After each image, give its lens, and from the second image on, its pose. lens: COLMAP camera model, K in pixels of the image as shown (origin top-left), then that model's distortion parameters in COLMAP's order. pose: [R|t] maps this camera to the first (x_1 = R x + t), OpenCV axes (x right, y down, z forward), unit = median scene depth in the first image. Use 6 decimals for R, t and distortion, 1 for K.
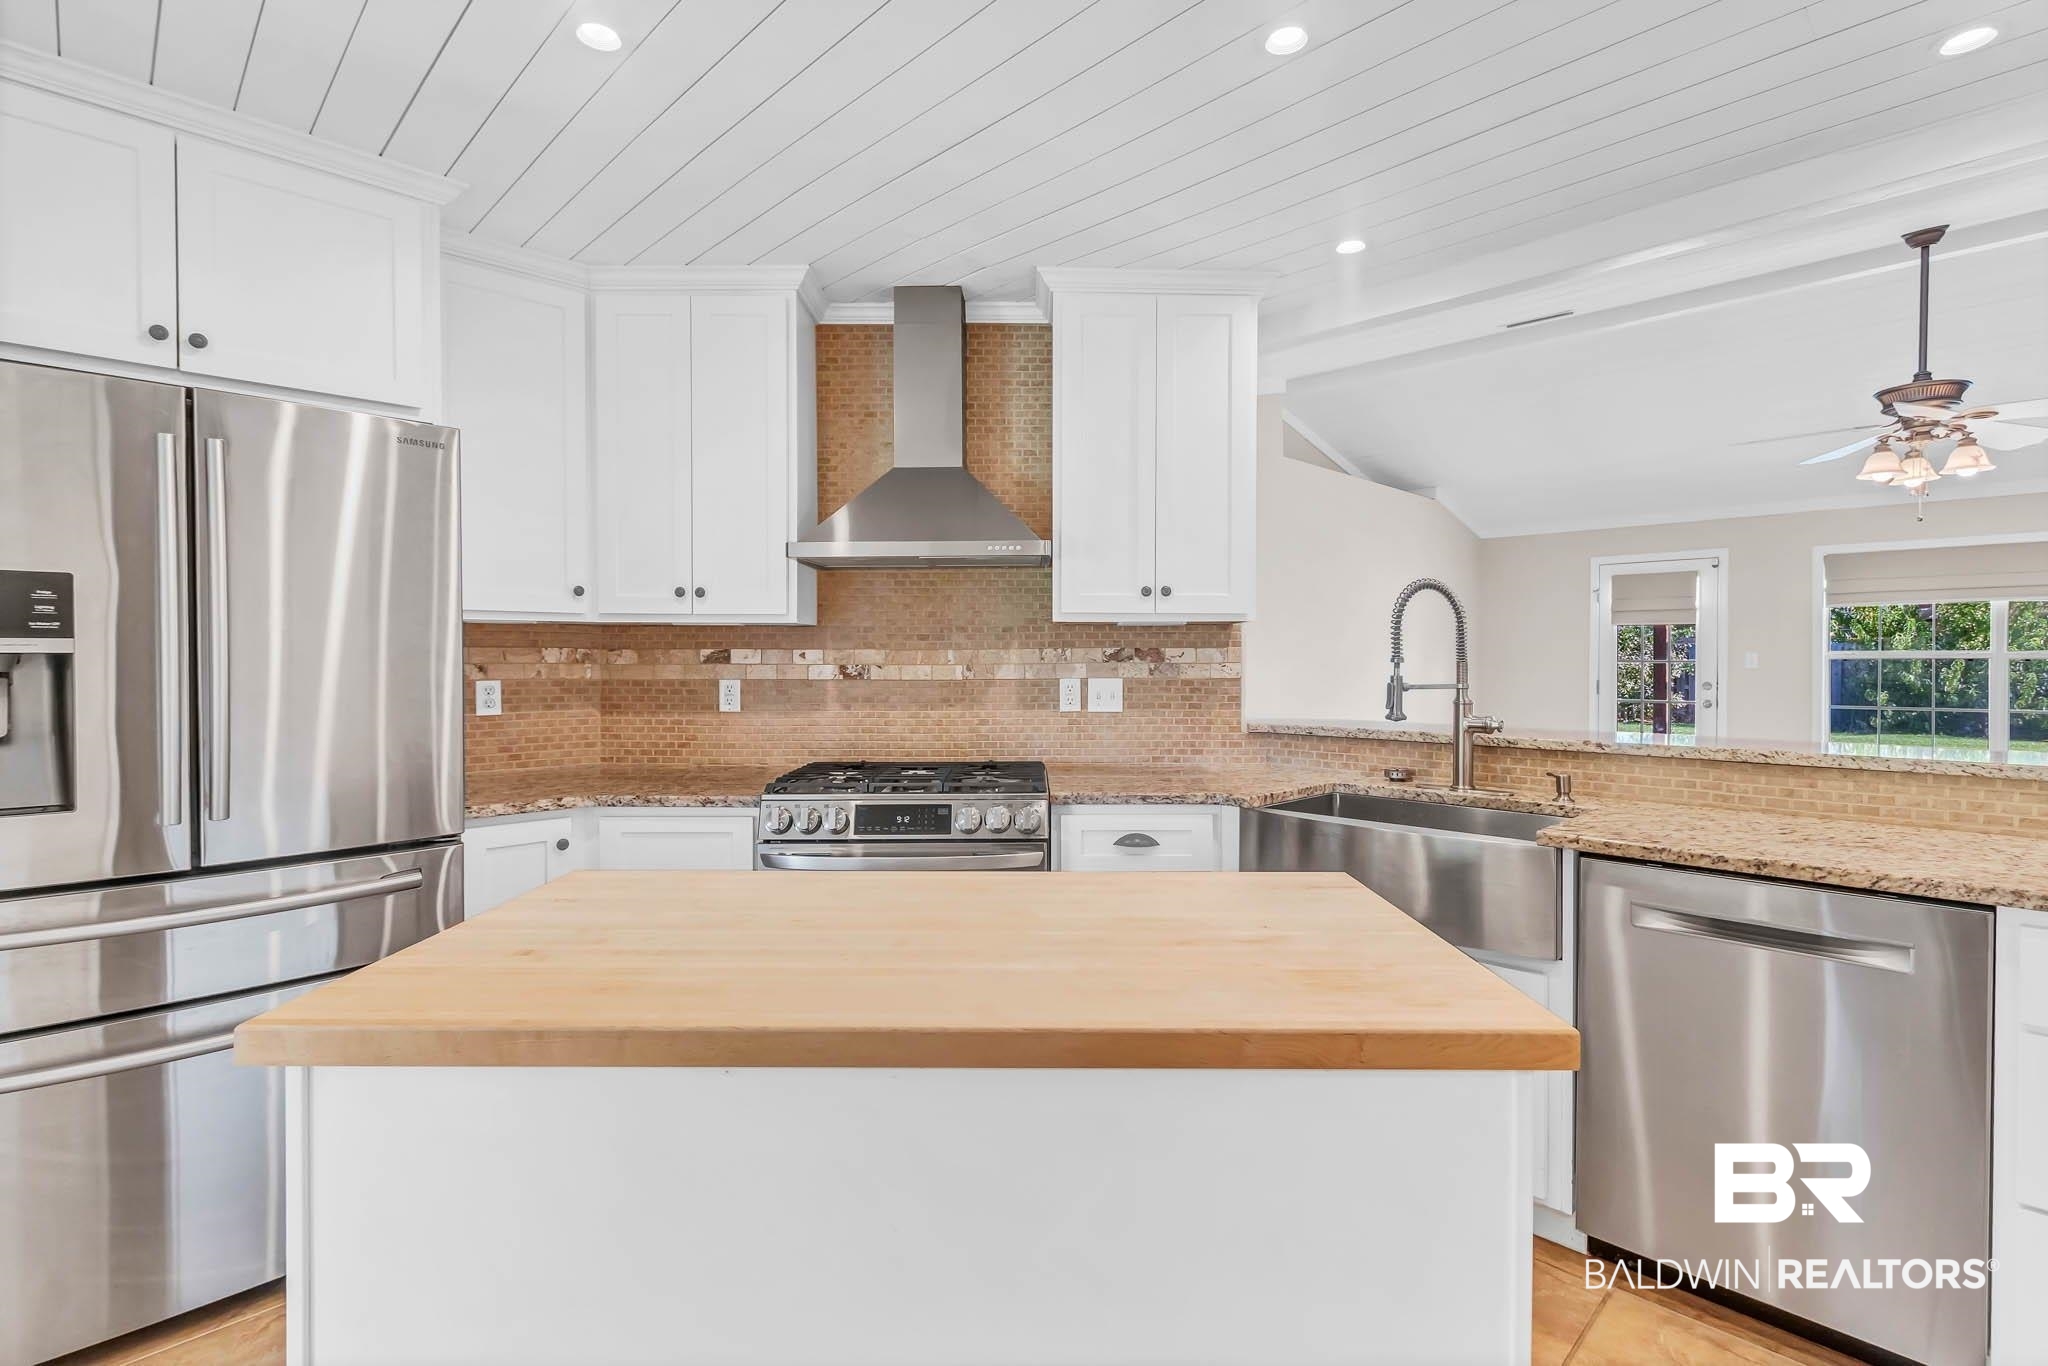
lens RADIAL K [[952.4, 0, 1023.8], [0, 952.4, 667.2], [0, 0, 1]] dist [-0.000018, 0.000117]
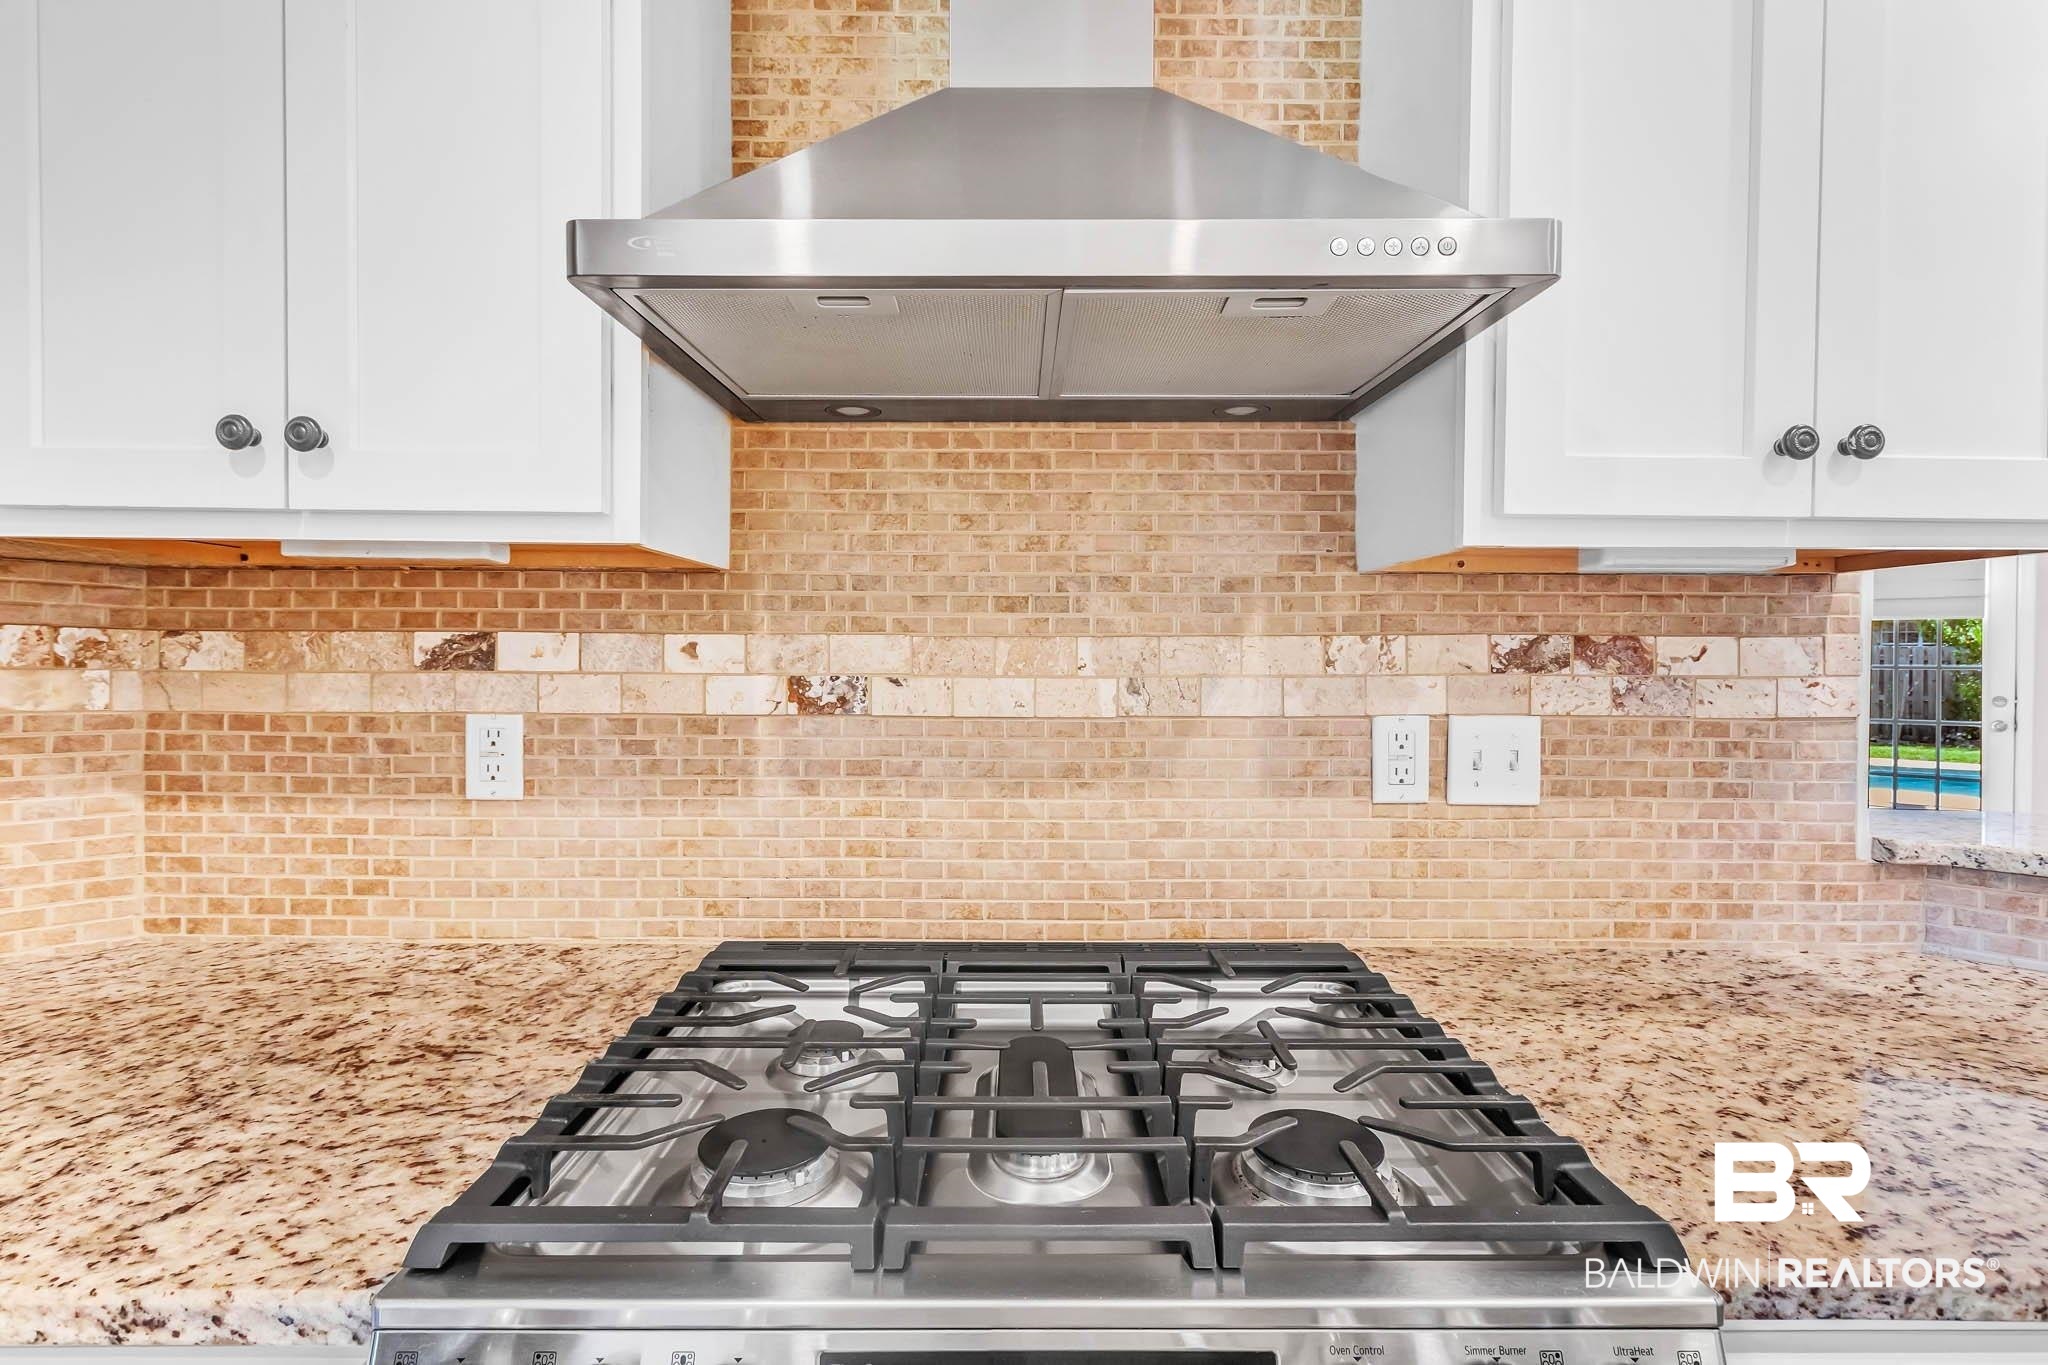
lens RADIAL K [[973.8, 0, 1019.6], [0, 973.8, 673.3], [0, 0, 1]] dist [0.005392, 0.000281]
pose [[0.999886, 0.005730, 0.013999, -0.107849], [-0.005827, 0.999959, 0.006920, -0.006578], [-0.013959, -0.007001, 0.999878, 0.615354]]
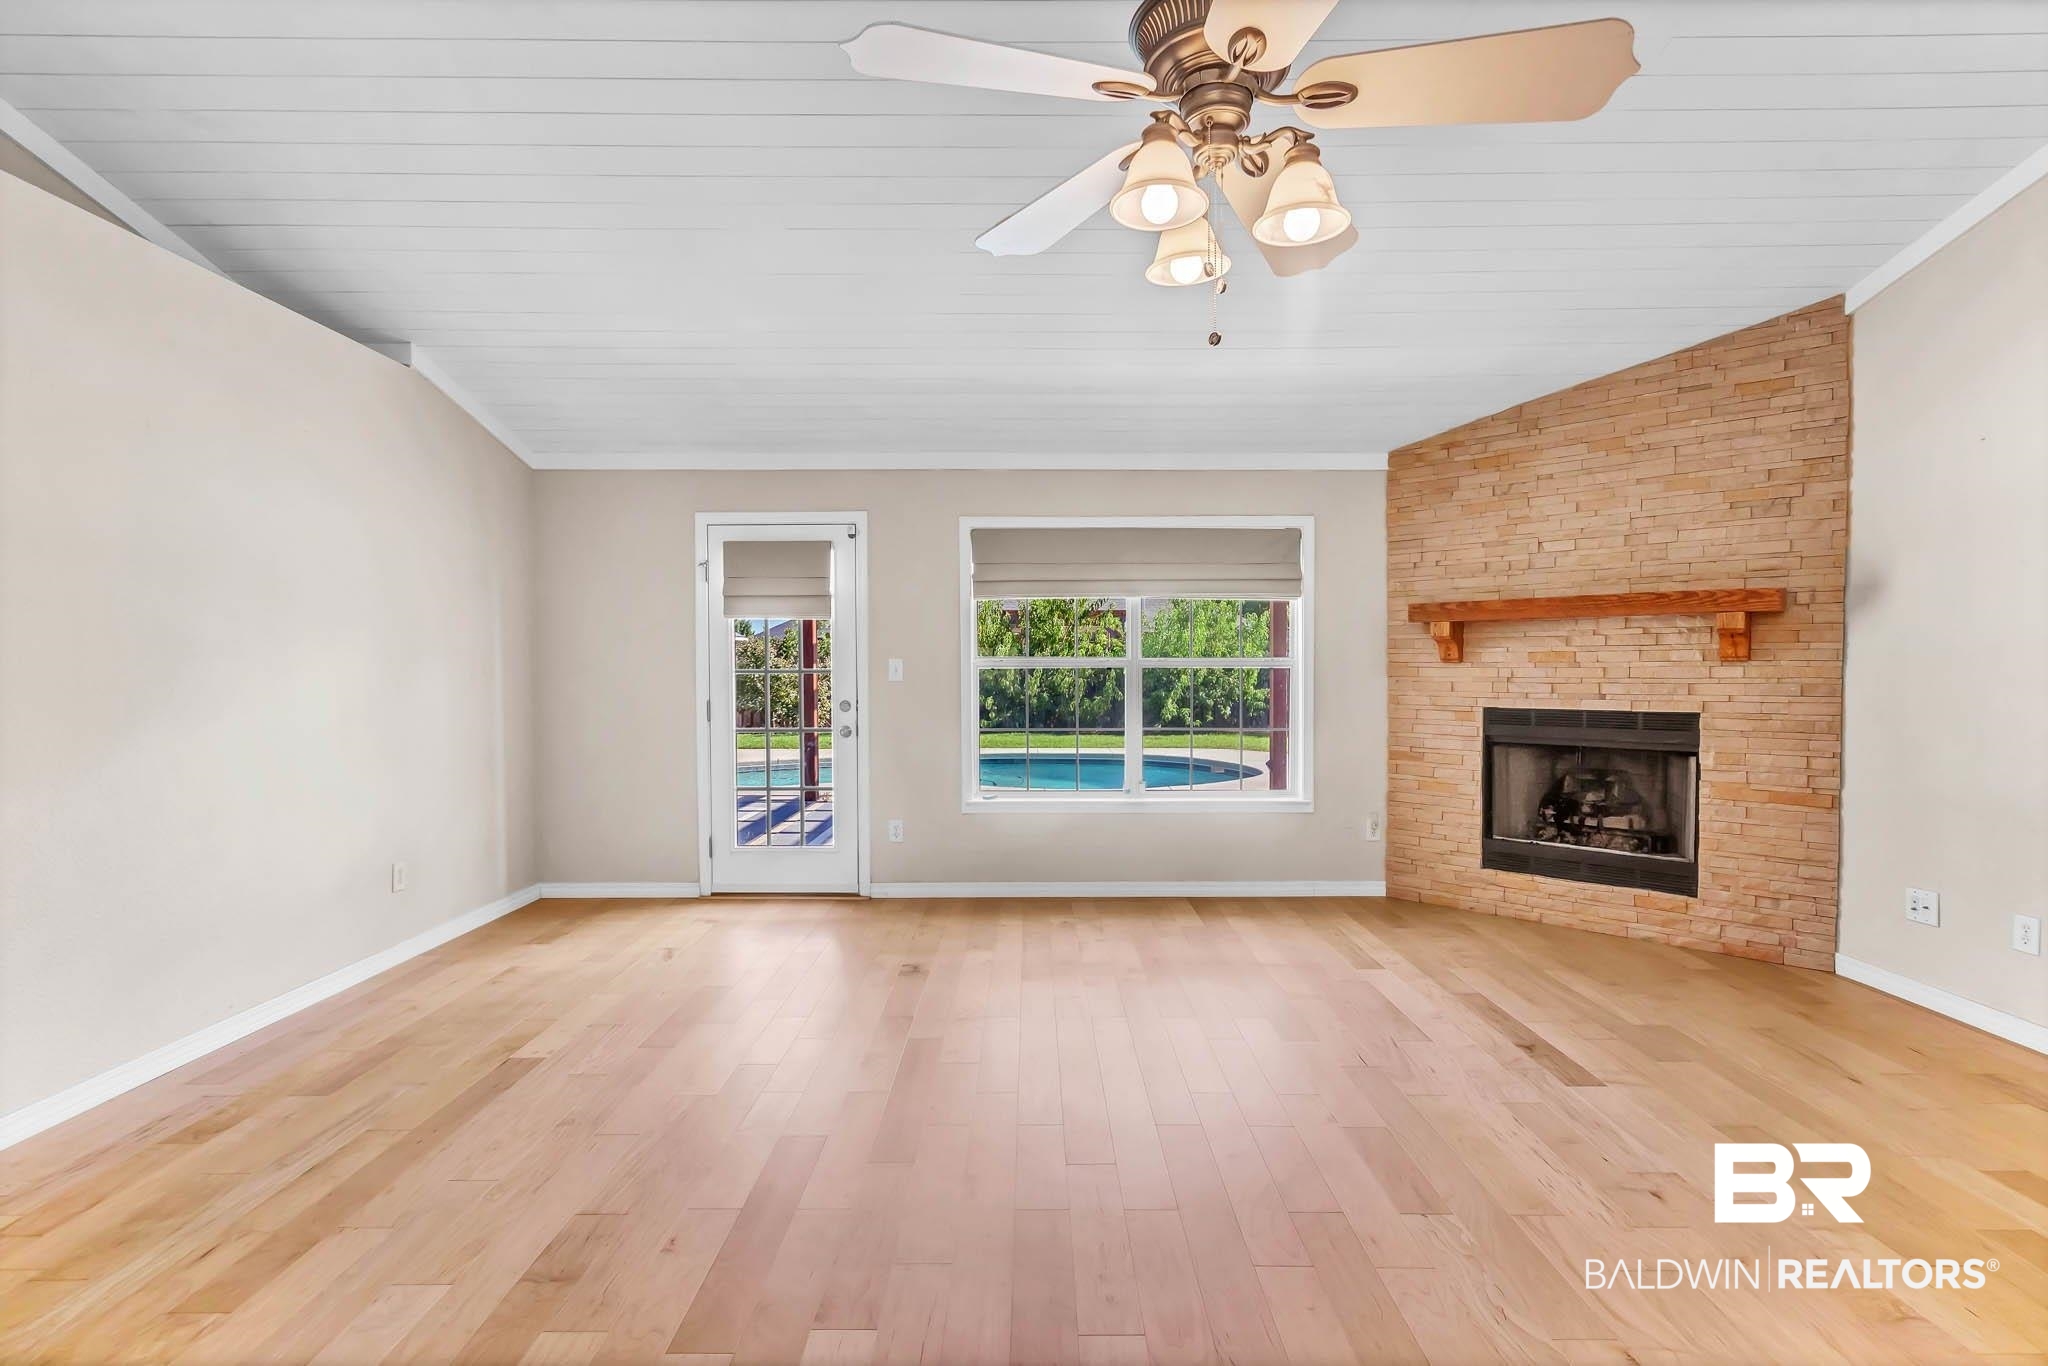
lens RADIAL K [[959.2, 0, 1039.0], [0, 959.2, 691.5], [0, 0, 1]] dist [0.001633, 0.000071]
pose [[0.695453, -0.020209, 0.718287, 0.732924], [0.008201, 0.999763, 0.020187, -0.010199], [-0.718524, -0.008149, 0.695454, 0.961787]]
